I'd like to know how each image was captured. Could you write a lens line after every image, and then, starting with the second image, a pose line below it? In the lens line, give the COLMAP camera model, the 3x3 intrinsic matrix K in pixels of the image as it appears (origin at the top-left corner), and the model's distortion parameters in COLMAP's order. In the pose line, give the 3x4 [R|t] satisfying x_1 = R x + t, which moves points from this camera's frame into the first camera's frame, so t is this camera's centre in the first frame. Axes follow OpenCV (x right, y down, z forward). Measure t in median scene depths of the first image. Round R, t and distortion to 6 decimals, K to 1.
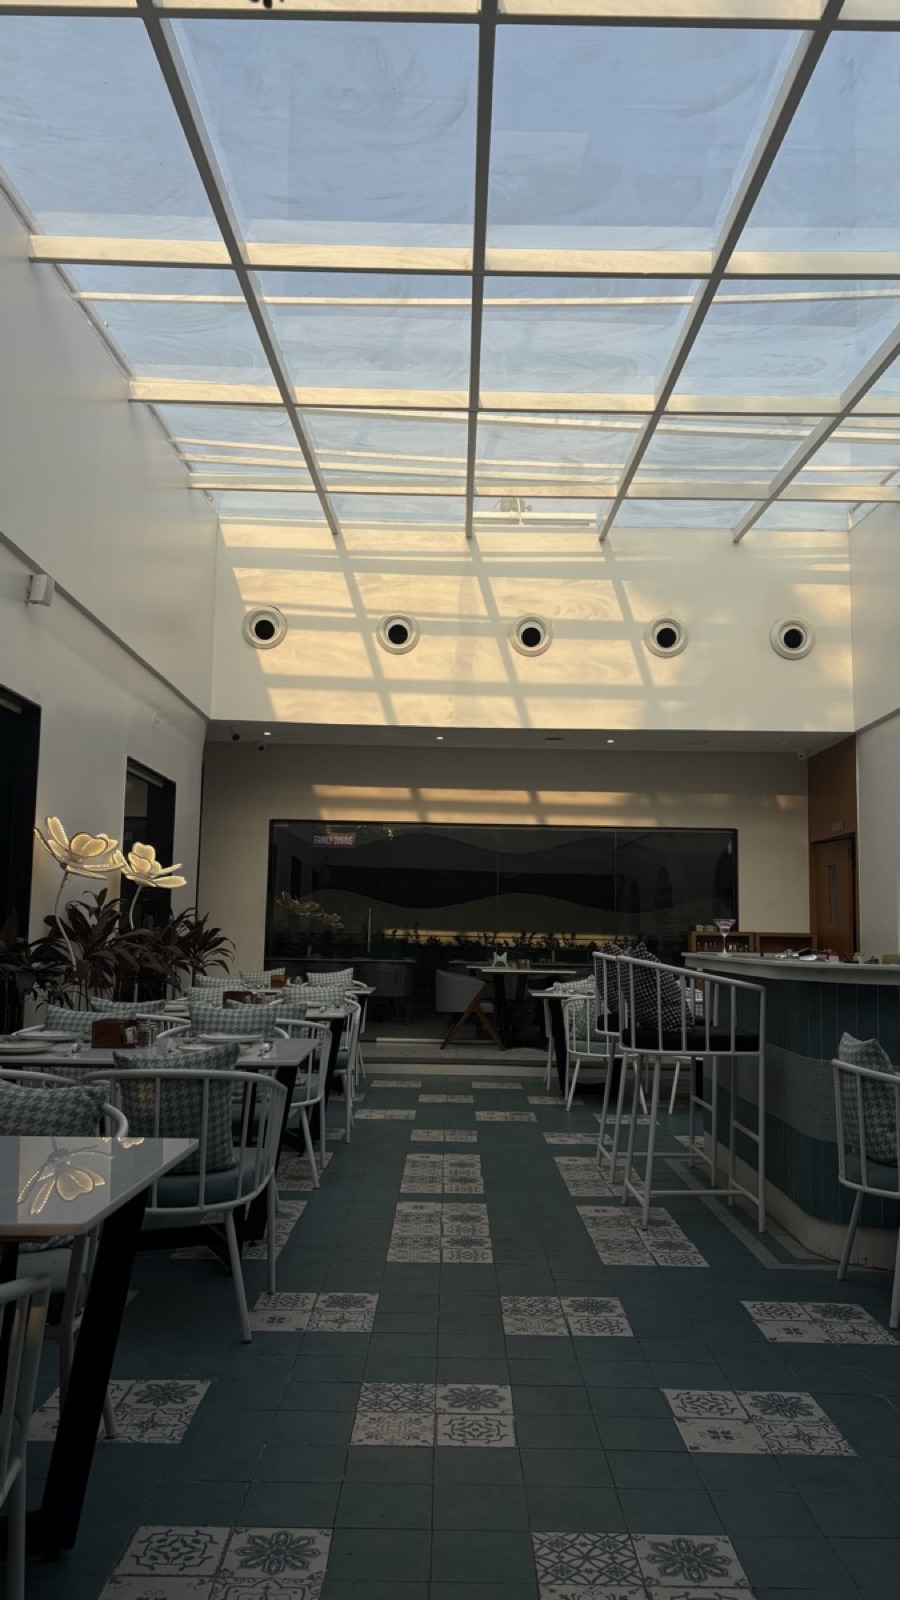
lens RADIAL K [[1219.2, 0, 452.0], [0, 1219.2, 802.3], [0, 0, 1]] dist [0.035128, -0.016613]
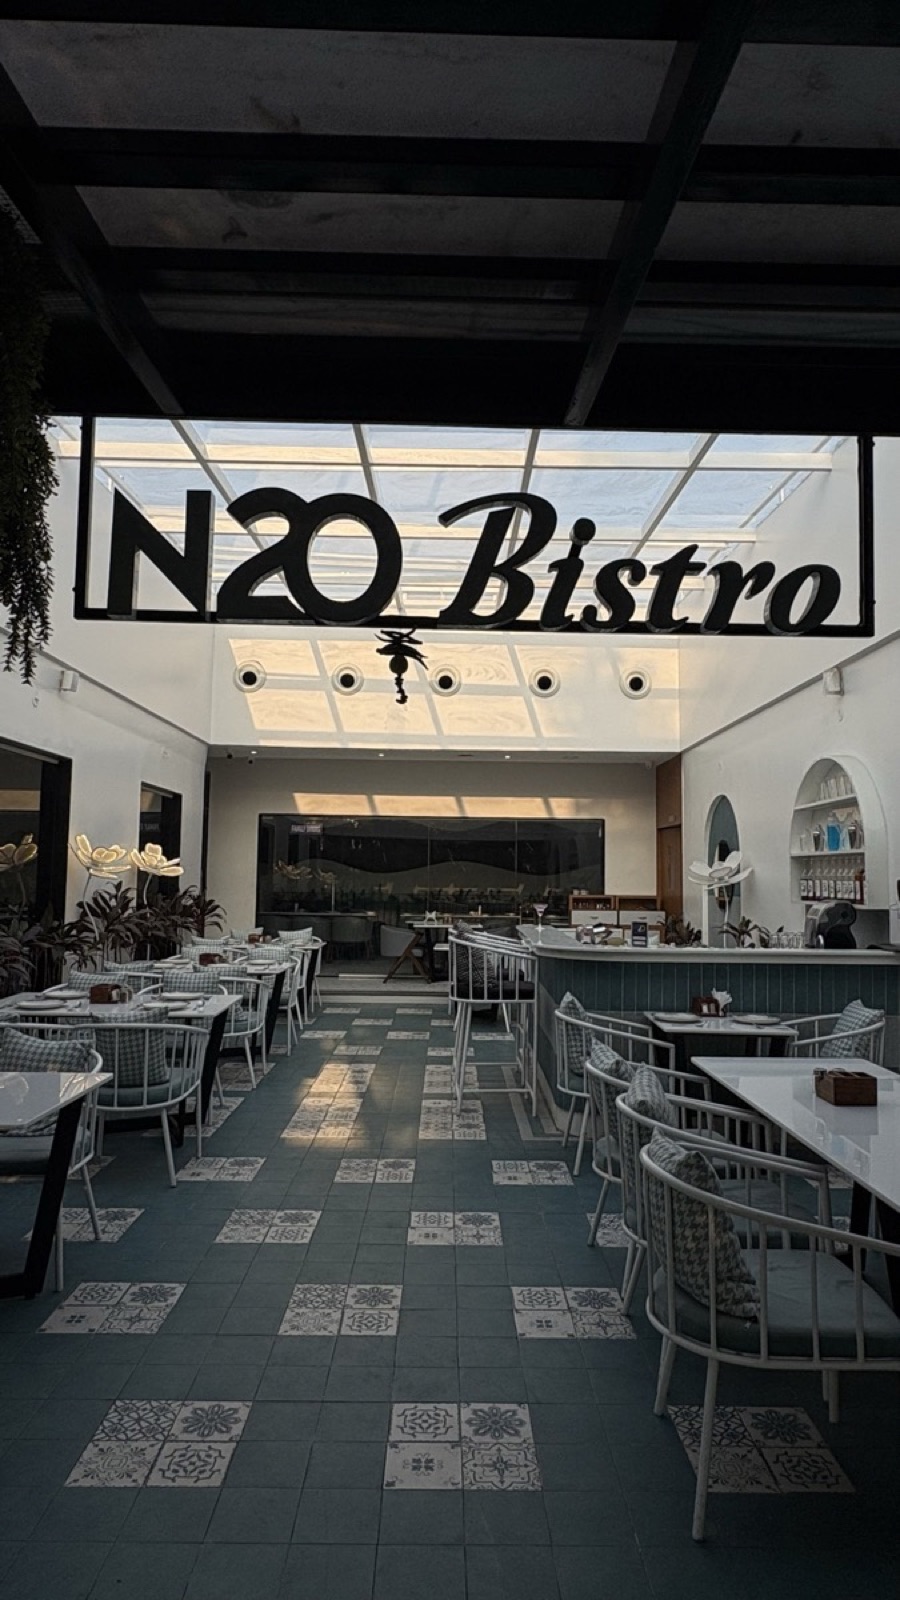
lens RADIAL K [[977.9, 0, 452.7], [0, 977.9, 793.2], [0, 0, 1]] dist [-0.000654, 0.003133]
pose [[0.999966, -0.003912, 0.007271, 0.116075], [0.003738, 0.999709, 0.023812, -0.068977], [-0.007362, -0.023784, 0.999690, -0.175830]]
